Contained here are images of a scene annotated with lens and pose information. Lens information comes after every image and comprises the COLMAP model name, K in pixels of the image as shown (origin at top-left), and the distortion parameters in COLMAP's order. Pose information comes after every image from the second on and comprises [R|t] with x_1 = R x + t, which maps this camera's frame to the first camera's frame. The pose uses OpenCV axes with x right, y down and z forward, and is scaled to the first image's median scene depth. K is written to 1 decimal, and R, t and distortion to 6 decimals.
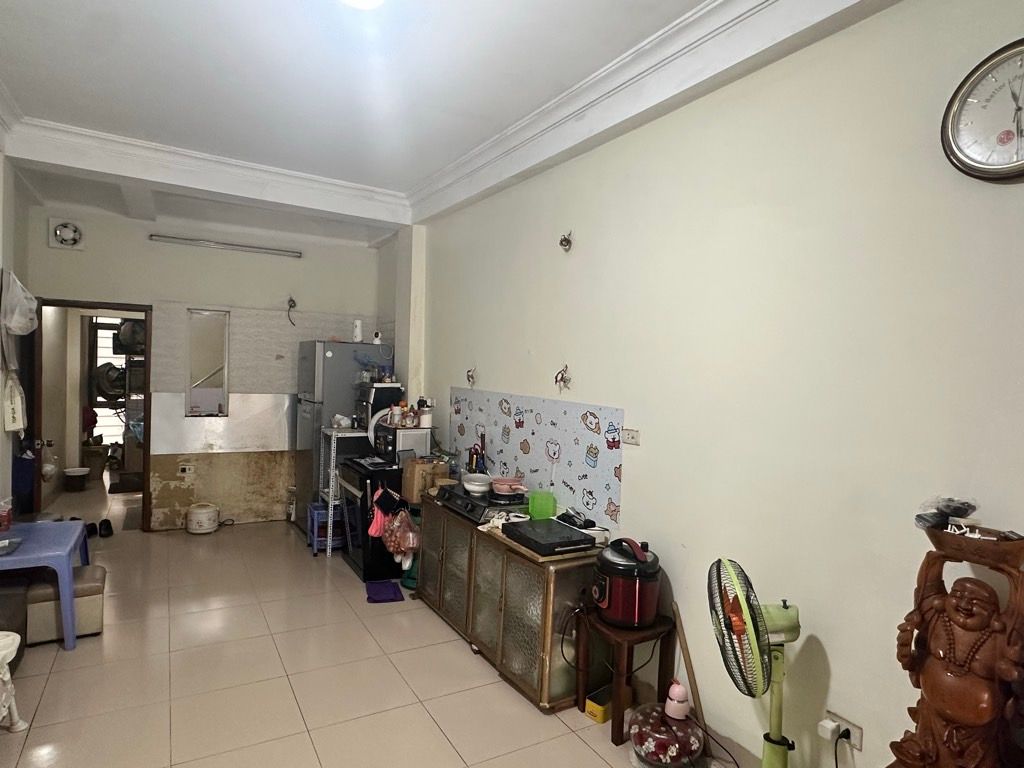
lens RADIAL K [[591.9, 0, 514.6], [0, 591.9, 389.6], [0, 0, 1]] dist [-0.020345, 0.000226]
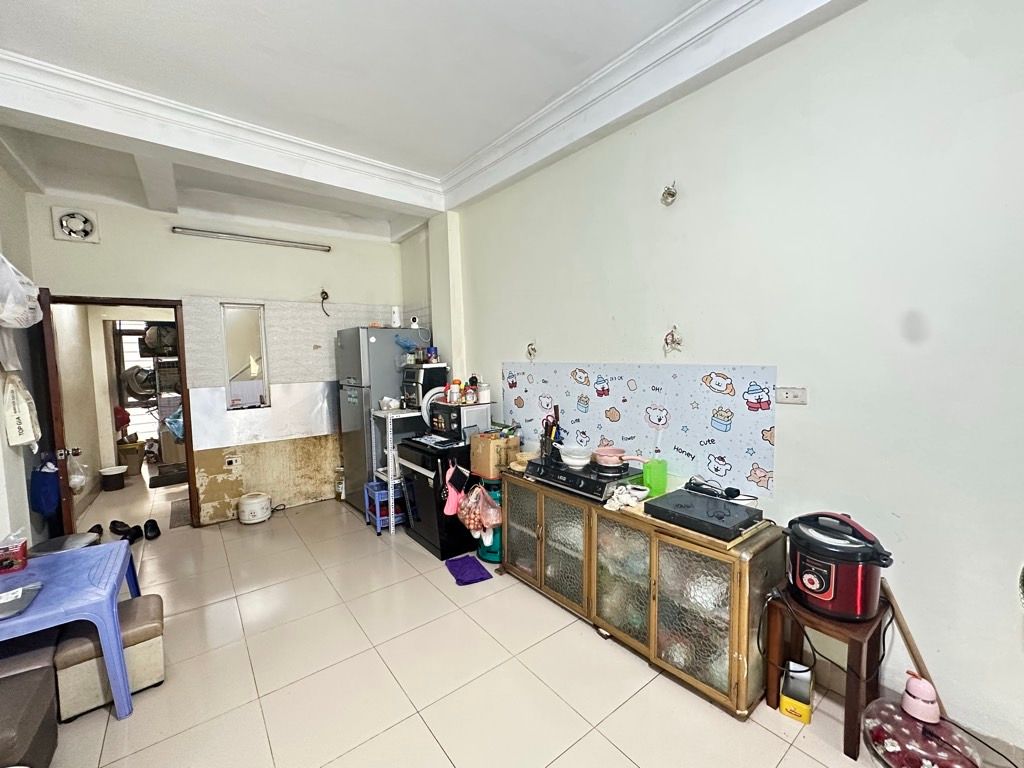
lens RADIAL K [[415.5, 0, 506.8], [0, 415.5, 384.3], [0, 0, 1]] dist [-0.008001, -0.000082]
pose [[0.989742, -0.069773, 0.124668, -0.213743], [0.065394, 0.997101, 0.038889, 0.006525], [-0.127020, -0.030338, 0.991436, 0.294214]]
